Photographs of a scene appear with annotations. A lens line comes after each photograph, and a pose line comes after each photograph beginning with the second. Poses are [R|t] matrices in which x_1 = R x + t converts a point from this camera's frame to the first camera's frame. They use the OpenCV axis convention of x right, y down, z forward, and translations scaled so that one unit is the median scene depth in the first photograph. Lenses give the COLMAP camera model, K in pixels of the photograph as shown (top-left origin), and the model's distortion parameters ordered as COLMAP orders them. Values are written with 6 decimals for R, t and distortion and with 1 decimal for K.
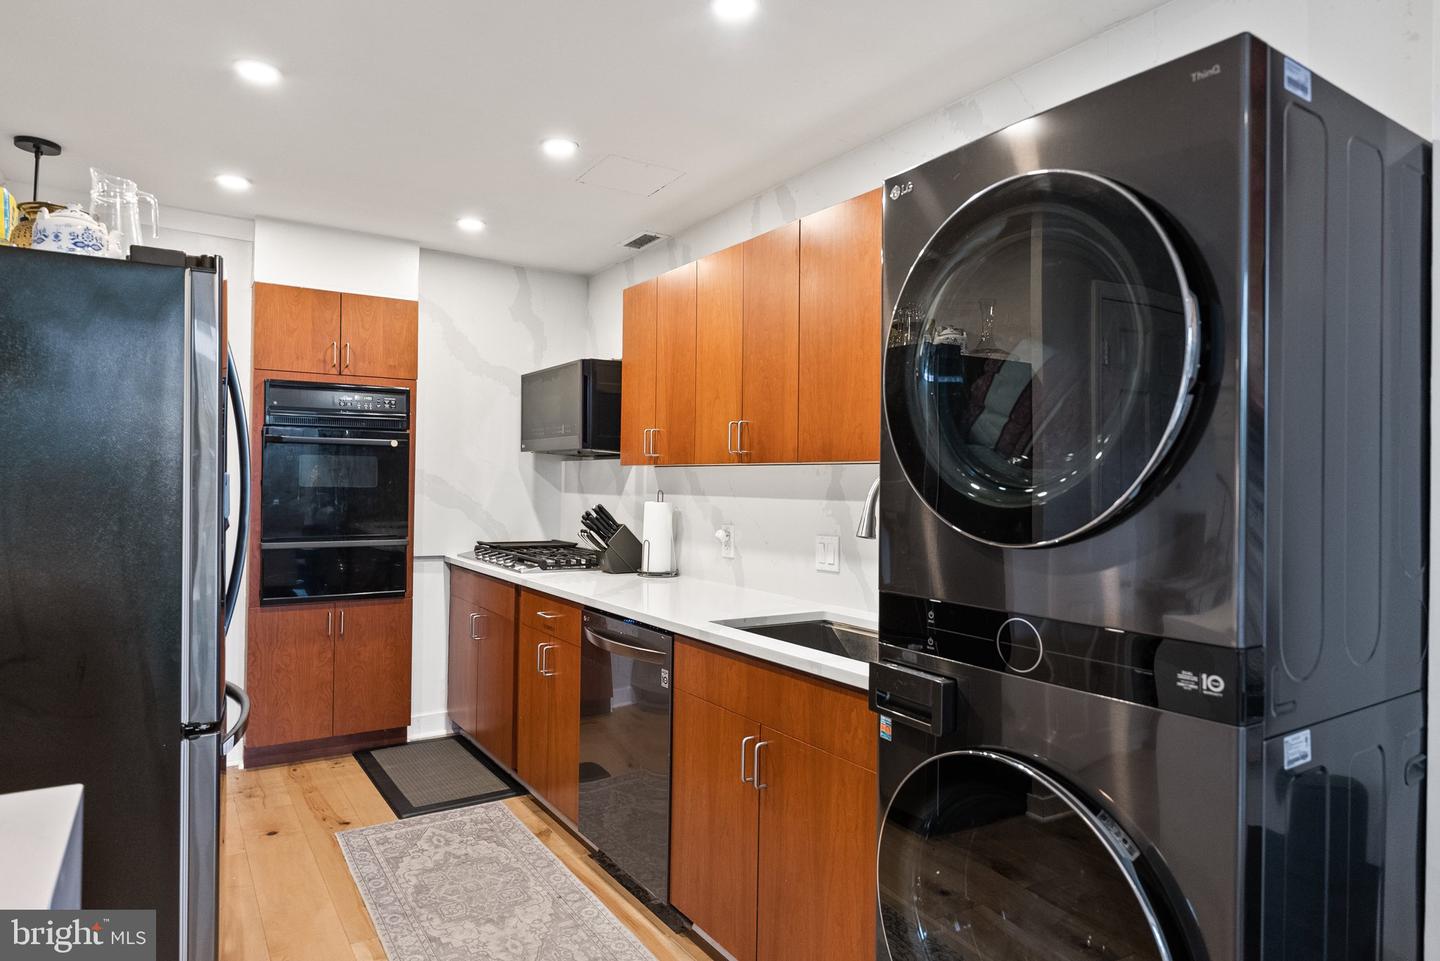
lens RADIAL K [[852.2, 0, 724.8], [0, 852.2, 477.1], [0, 0, 1]] dist [-0.001819, 0.000609]
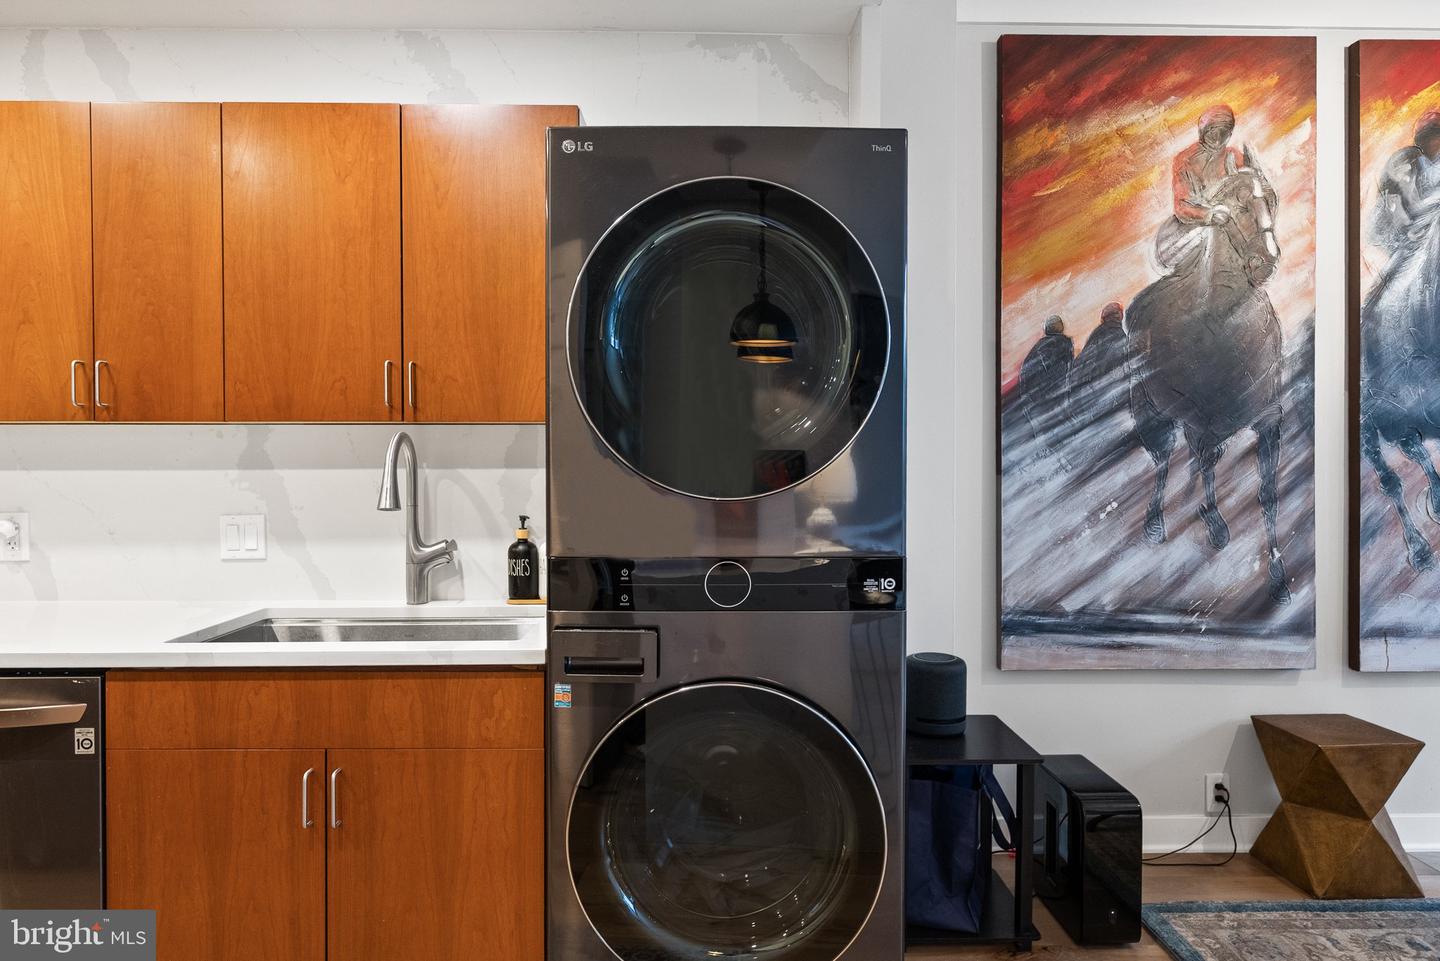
lens RADIAL K [[908.8, 0, 724.9], [0, 908.8, 465.4], [0, 0, 1]] dist [0.001724, -0.000755]
pose [[0.539118, -0.025039, 0.841858, -0.267994], [0.002309, 0.999598, 0.028252, 0.000329], [-0.842227, -0.013288, 0.538959, 0.131167]]
